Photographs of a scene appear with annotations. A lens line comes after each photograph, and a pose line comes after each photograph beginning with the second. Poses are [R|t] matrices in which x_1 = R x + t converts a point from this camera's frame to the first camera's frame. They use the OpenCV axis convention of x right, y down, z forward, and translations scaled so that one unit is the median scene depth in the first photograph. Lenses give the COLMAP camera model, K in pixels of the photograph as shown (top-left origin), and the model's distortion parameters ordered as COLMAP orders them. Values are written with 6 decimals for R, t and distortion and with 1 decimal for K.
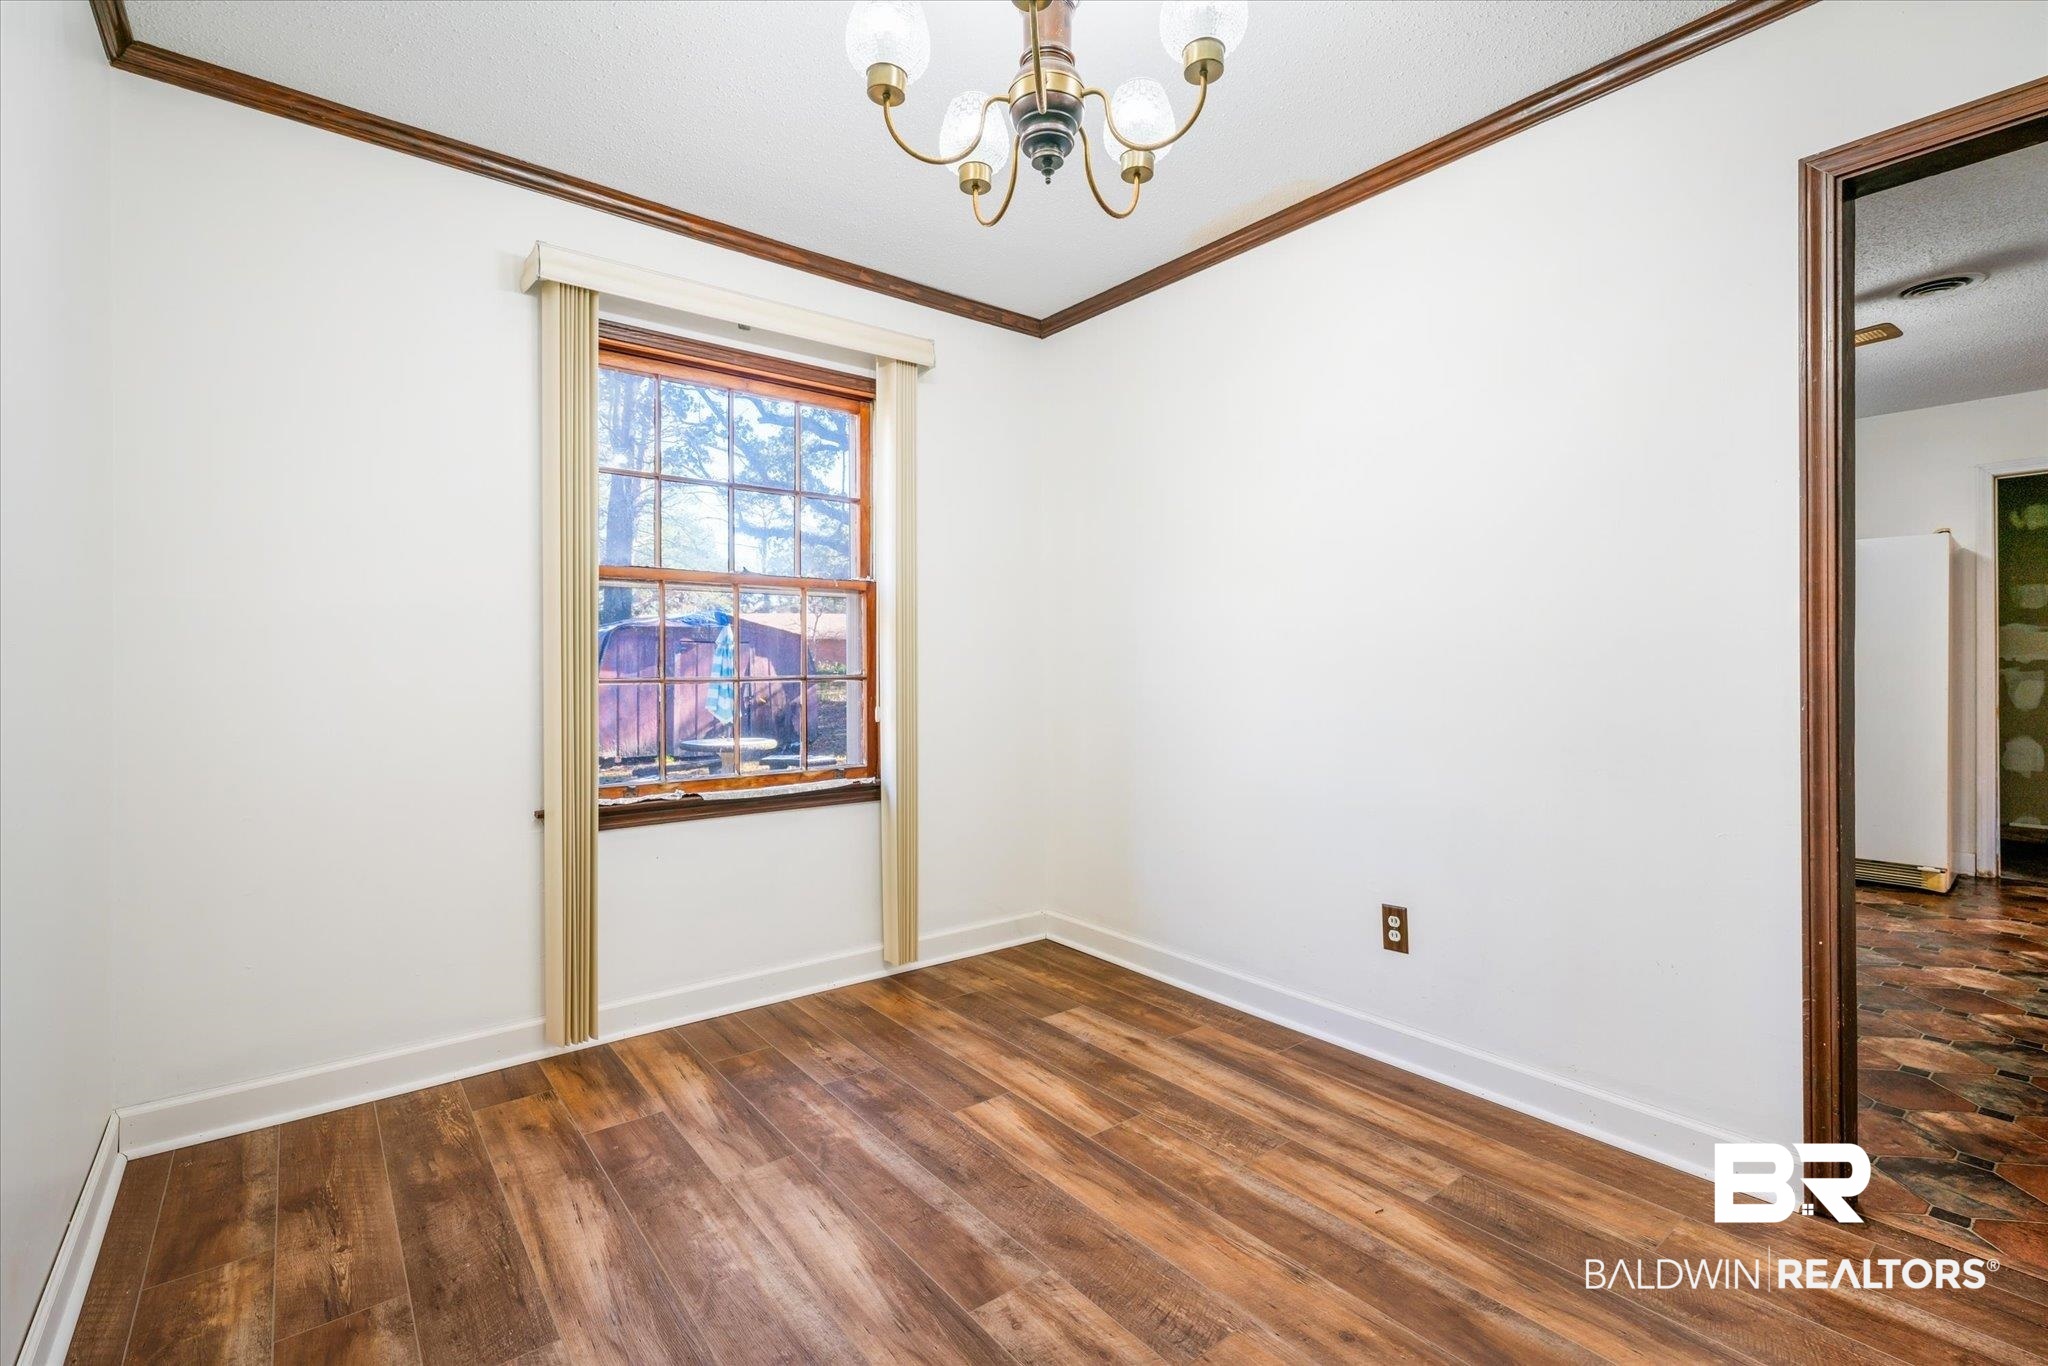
lens RADIAL K [[917.2, 0, 1017.1], [0, 917.2, 693.3], [0, 0, 1]] dist [-0.002875, -0.000143]
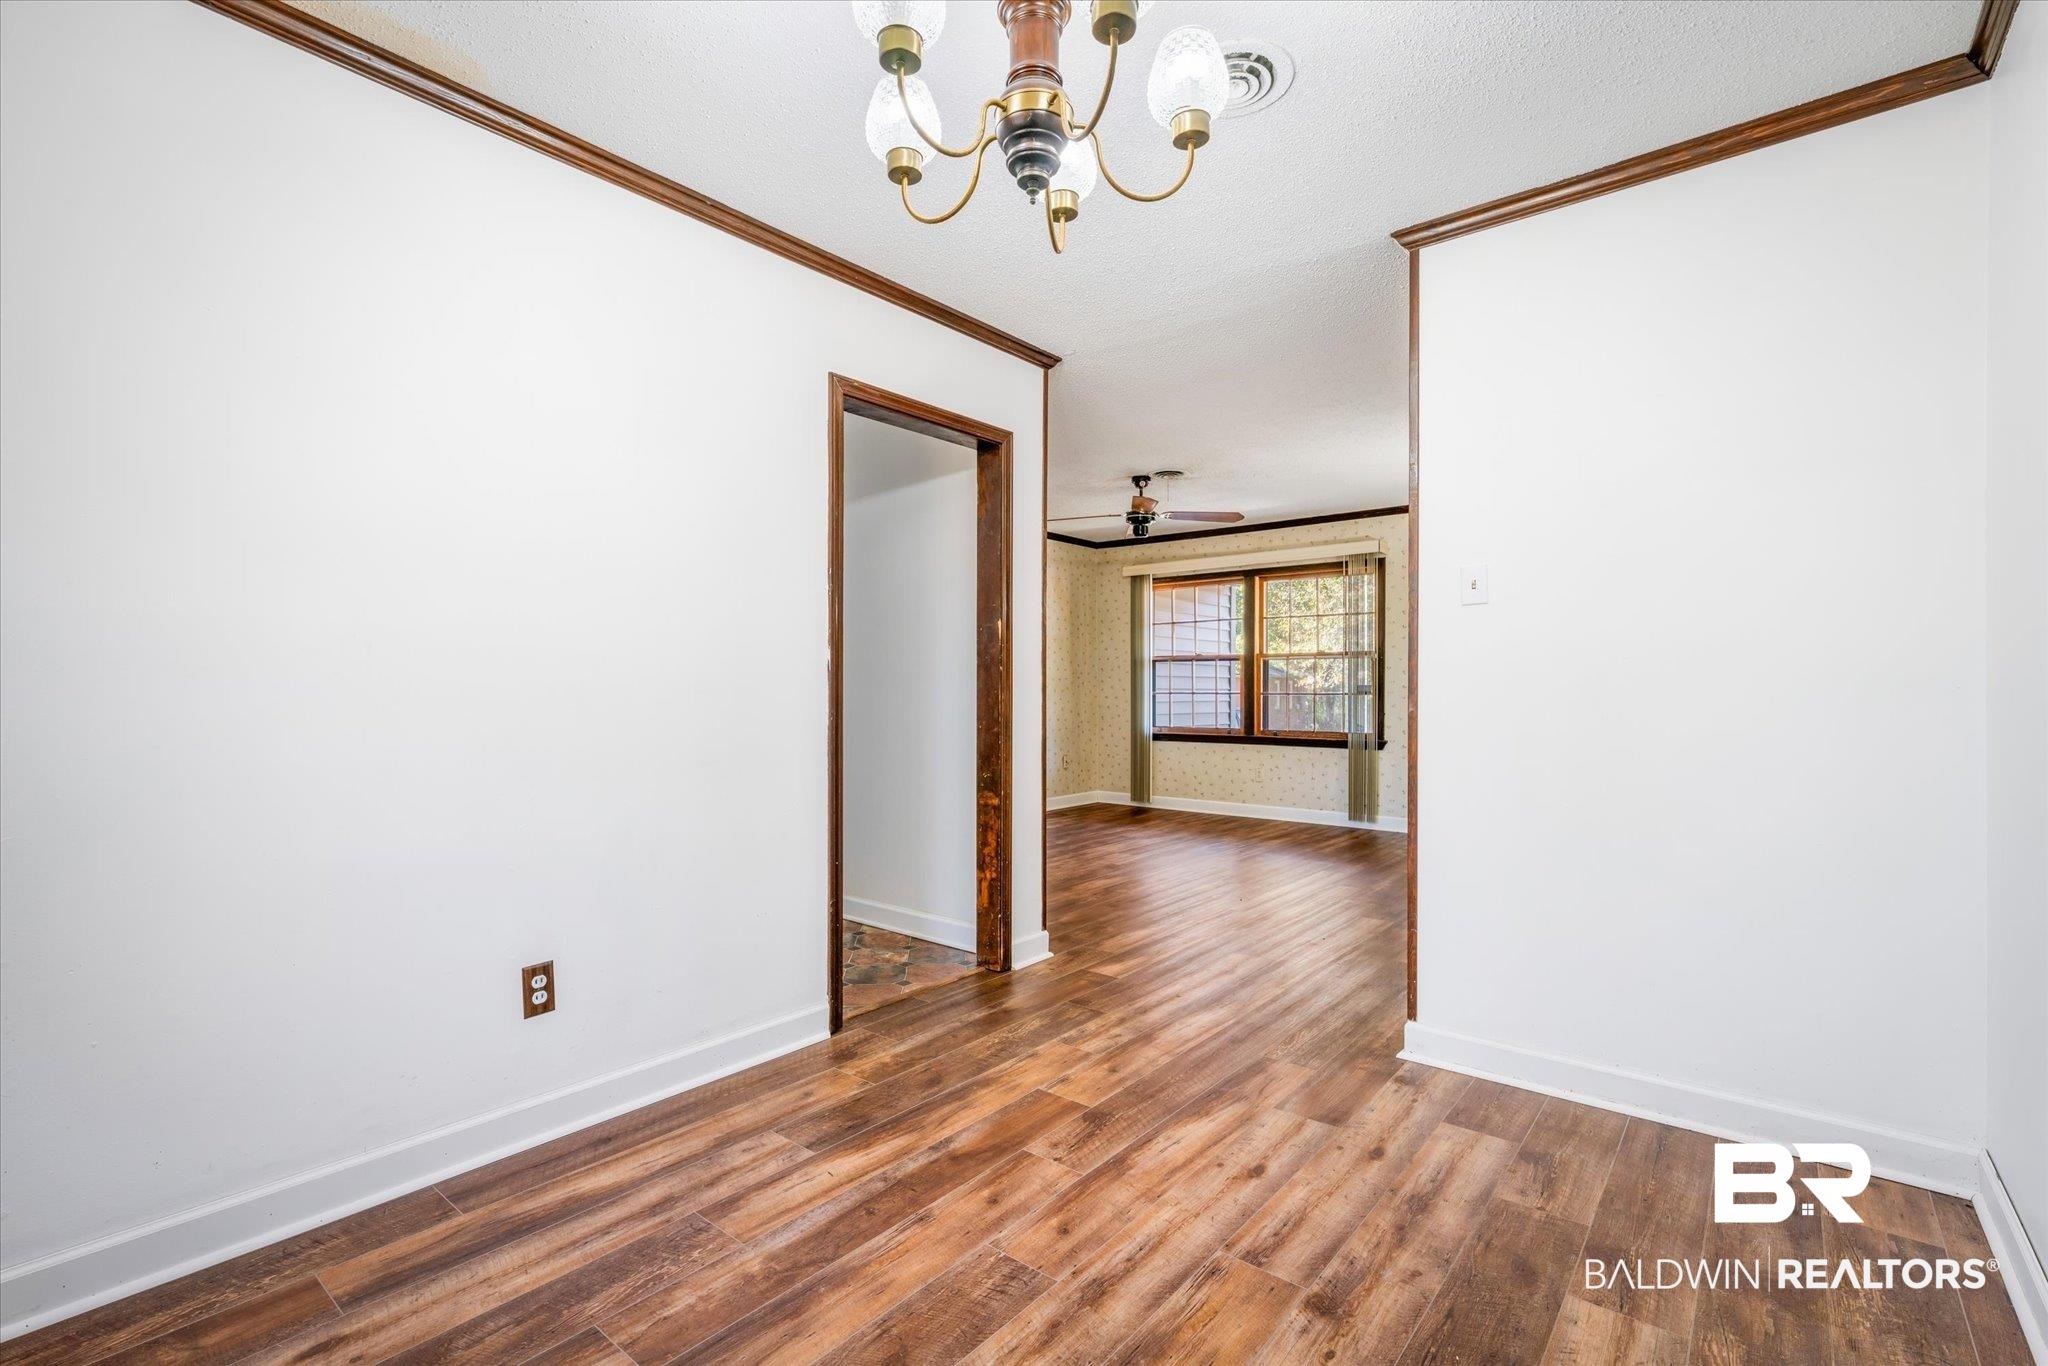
lens RADIAL K [[917.2, 0, 1008.1], [0, 917.2, 666.0], [0, 0, 1]] dist [-0.002875, -0.000143]
pose [[-0.200629, 0.027429, 0.979283, -0.646083], [0.035340, 0.999160, -0.020745, -0.028583], [-0.979030, 0.030446, -0.201429, 0.820075]]
